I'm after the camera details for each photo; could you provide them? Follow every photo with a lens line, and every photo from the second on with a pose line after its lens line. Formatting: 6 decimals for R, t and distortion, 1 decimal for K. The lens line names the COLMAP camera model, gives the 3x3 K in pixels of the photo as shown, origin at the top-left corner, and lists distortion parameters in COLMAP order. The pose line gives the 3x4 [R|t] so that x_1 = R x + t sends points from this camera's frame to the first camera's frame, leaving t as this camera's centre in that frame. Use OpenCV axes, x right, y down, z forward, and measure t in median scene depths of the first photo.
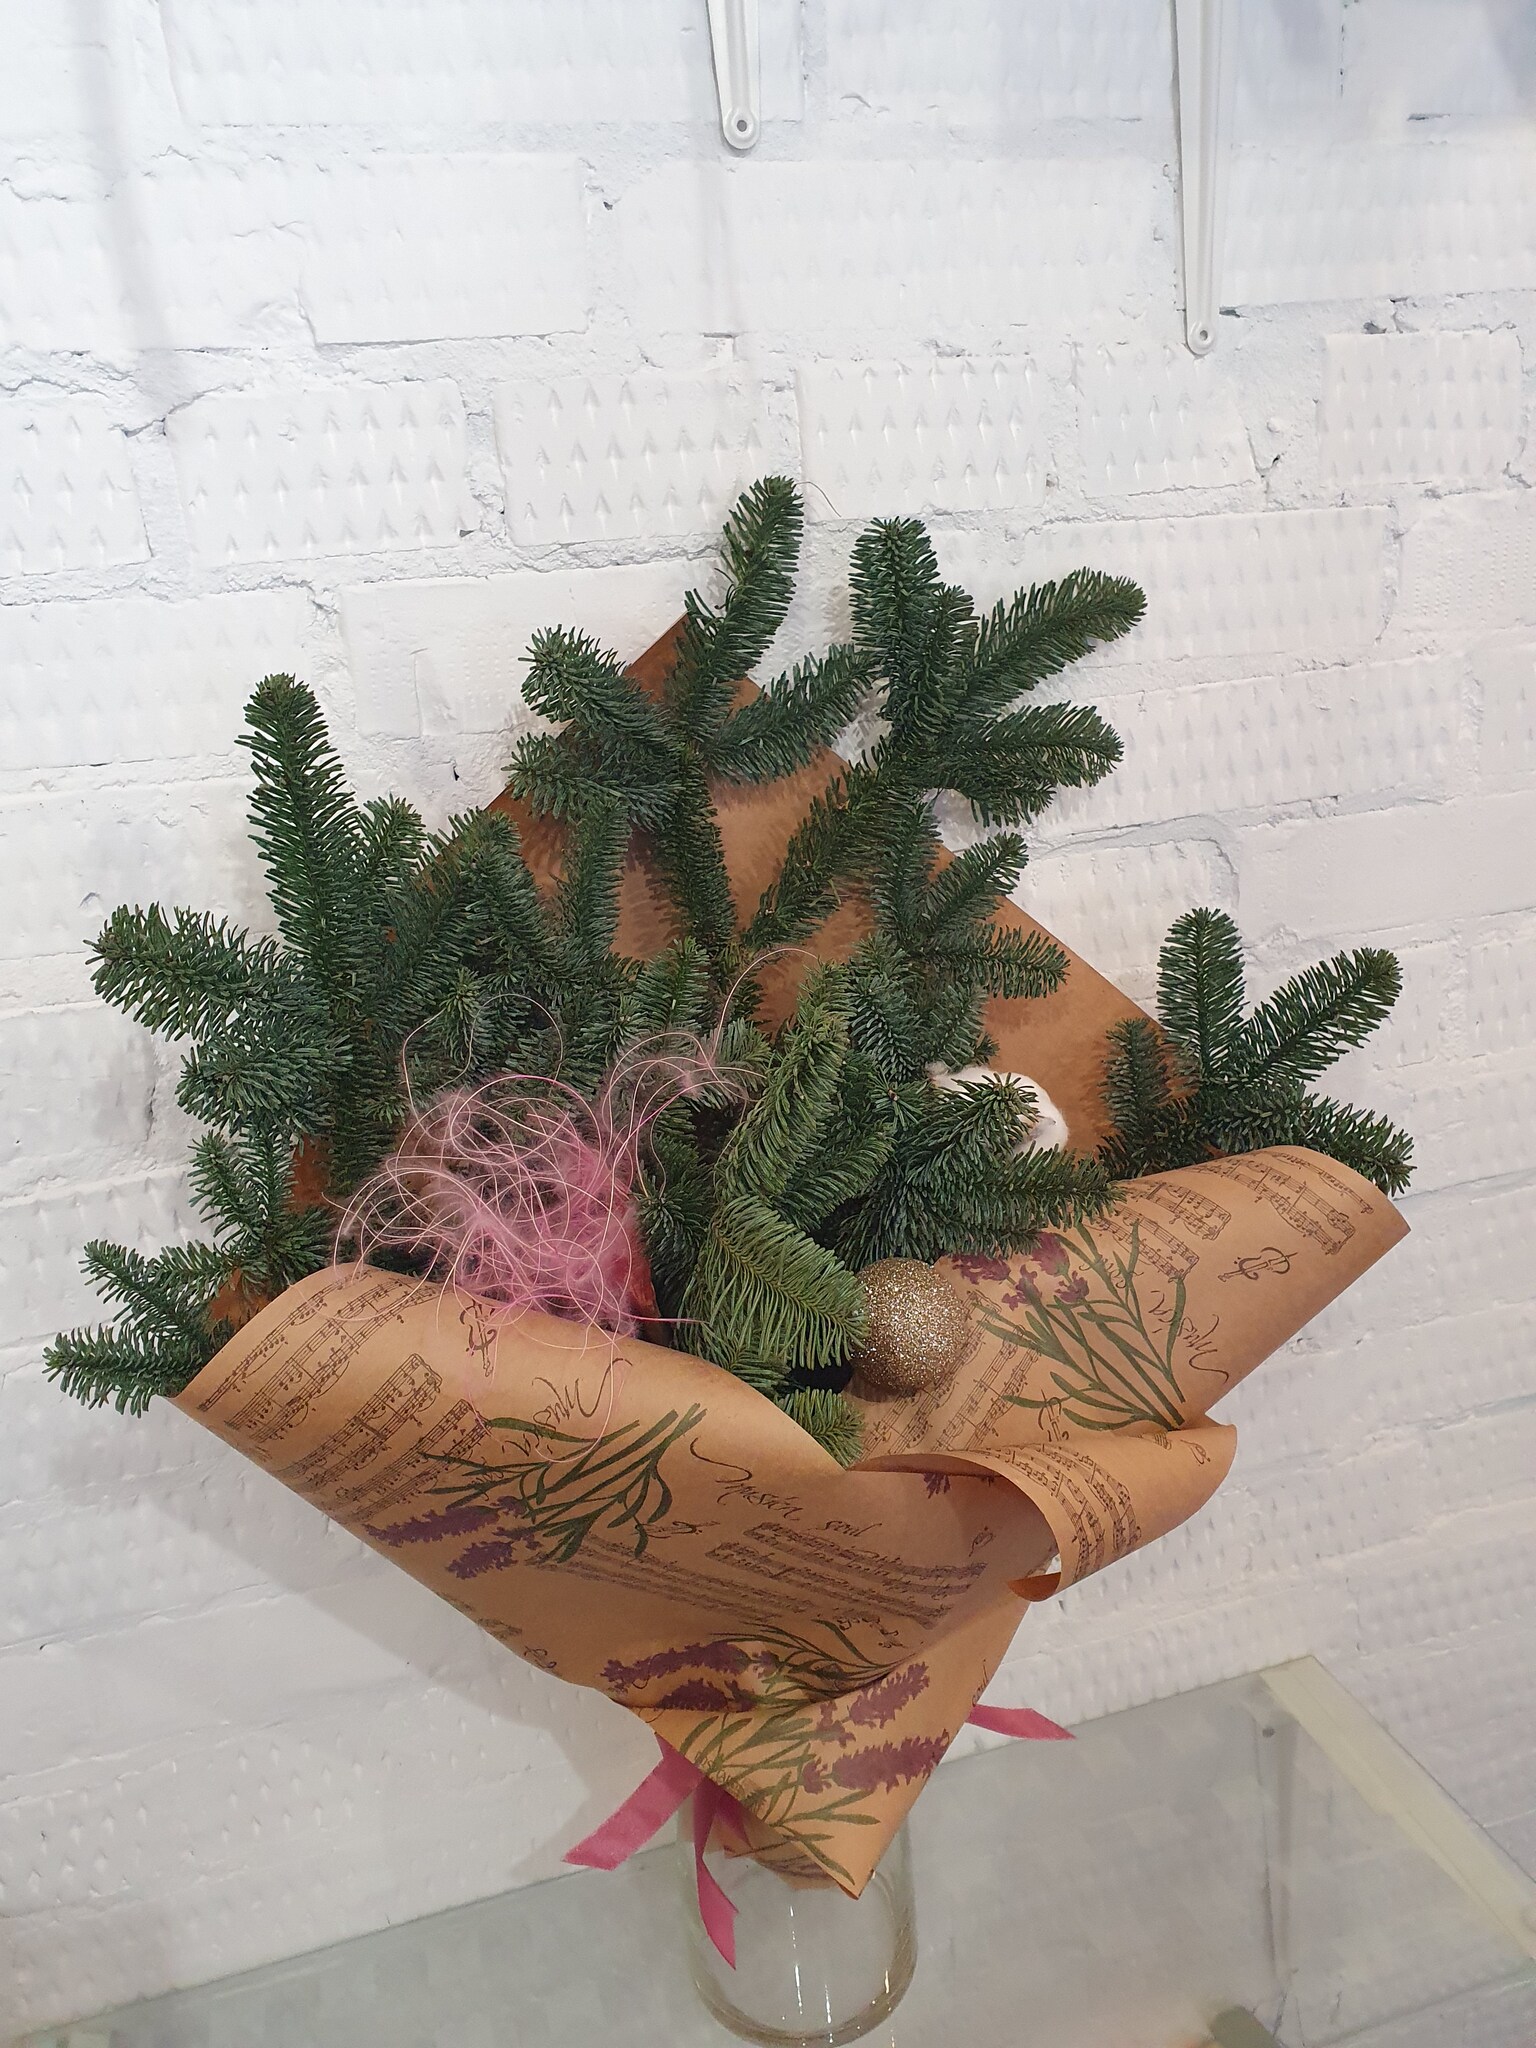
lens RADIAL K [[1610.9, 0, 750.4], [0, 1610.9, 1043.4], [0, 0, 1]] dist [-0.013189, 0.035901]
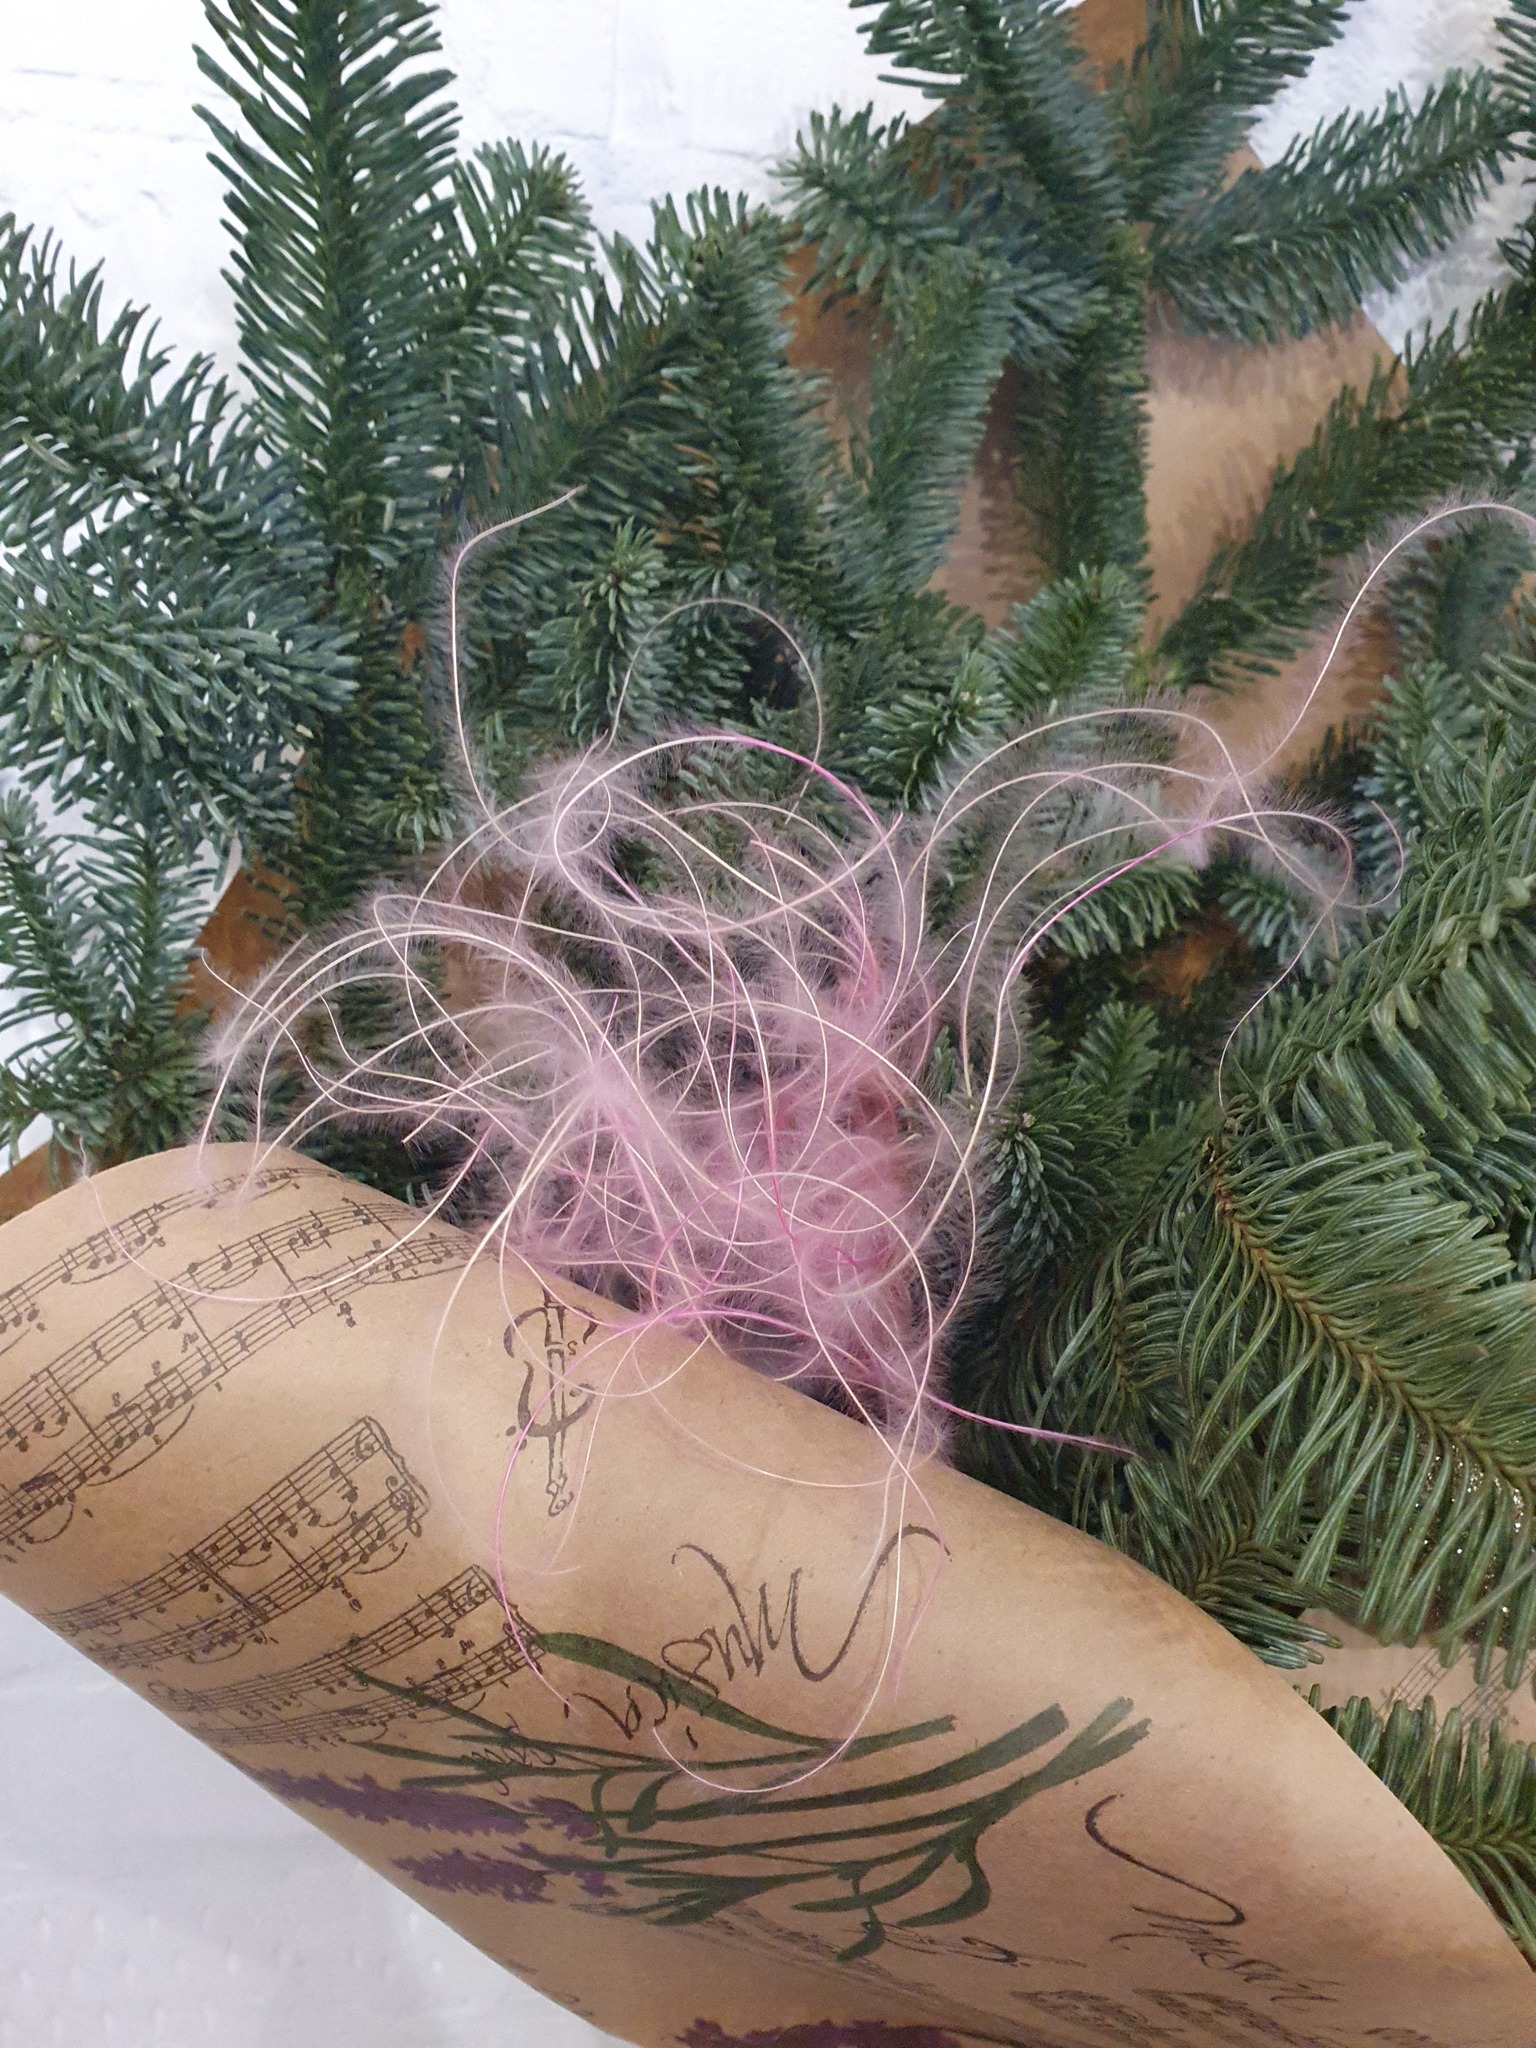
lens RADIAL K [[1610.9, 0, 737.9], [0, 1610.9, 1027.0], [0, 0, 1]] dist [-0.013189, 0.035901]
pose [[0.985716, 0.158067, -0.058120, -0.096152], [-0.156172, 0.987079, 0.035848, 0.064110], [0.063036, -0.026260, 0.997666, 0.520476]]
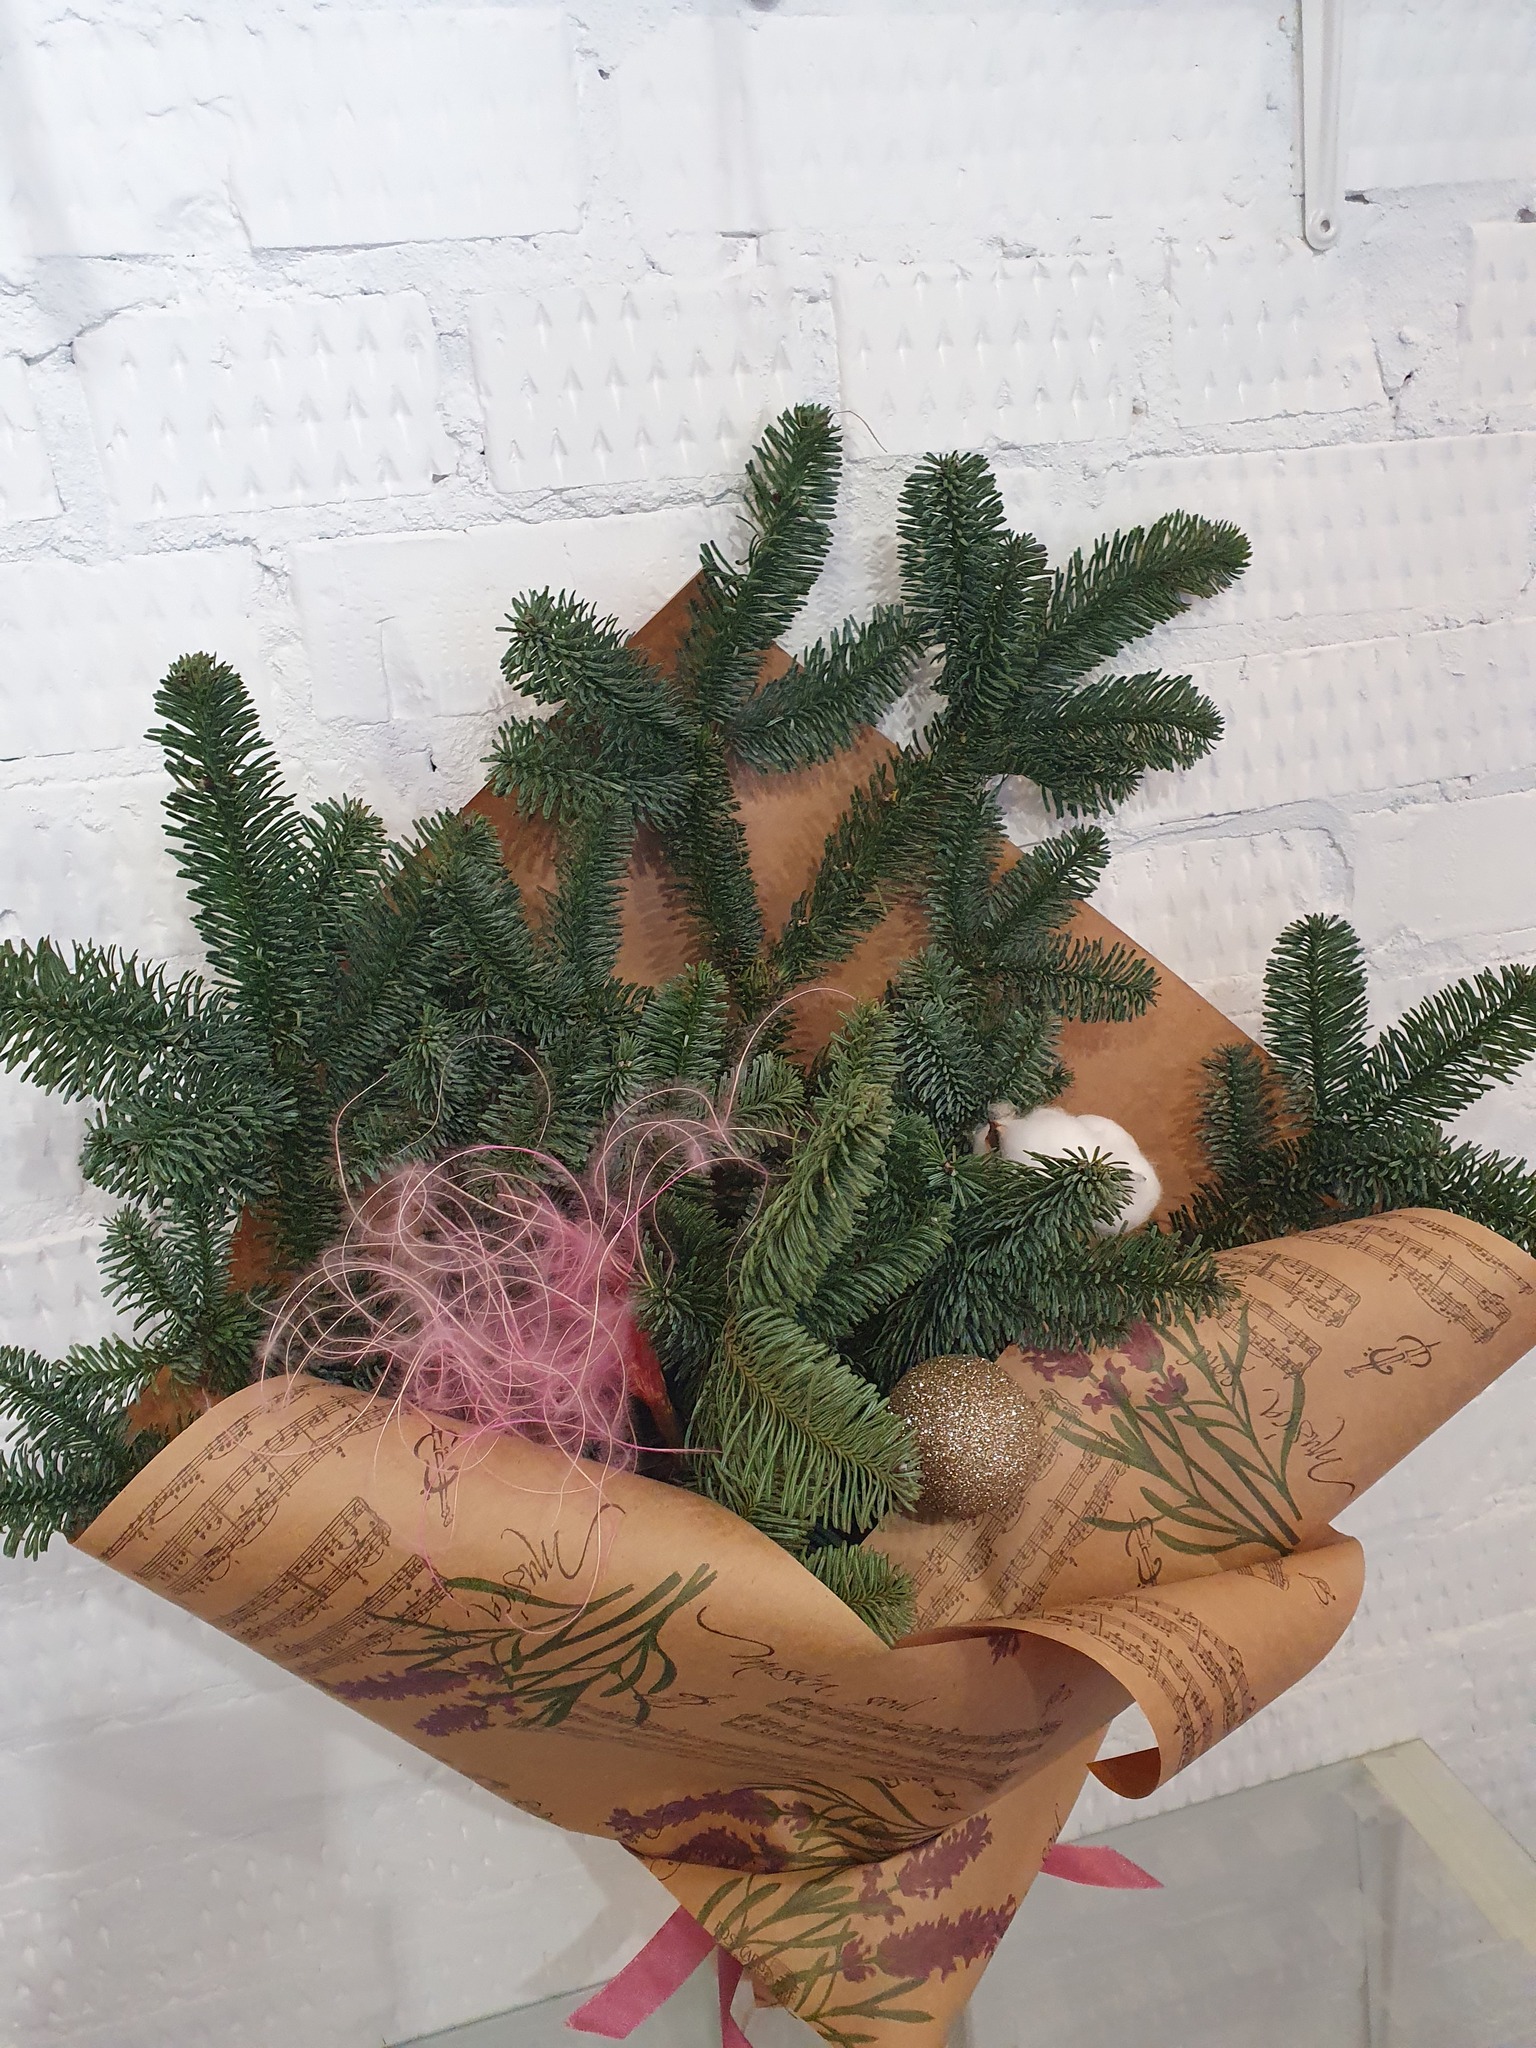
lens RADIAL K [[1610.9, 0, 749.9], [0, 1610.9, 1042.4], [0, 0, 1]] dist [-0.013189, 0.035901]
pose [[0.999417, -0.002424, -0.034044, 0.013642], [0.003320, 0.999649, 0.026296, -0.045796], [0.033968, -0.026393, 0.999074, 0.164466]]
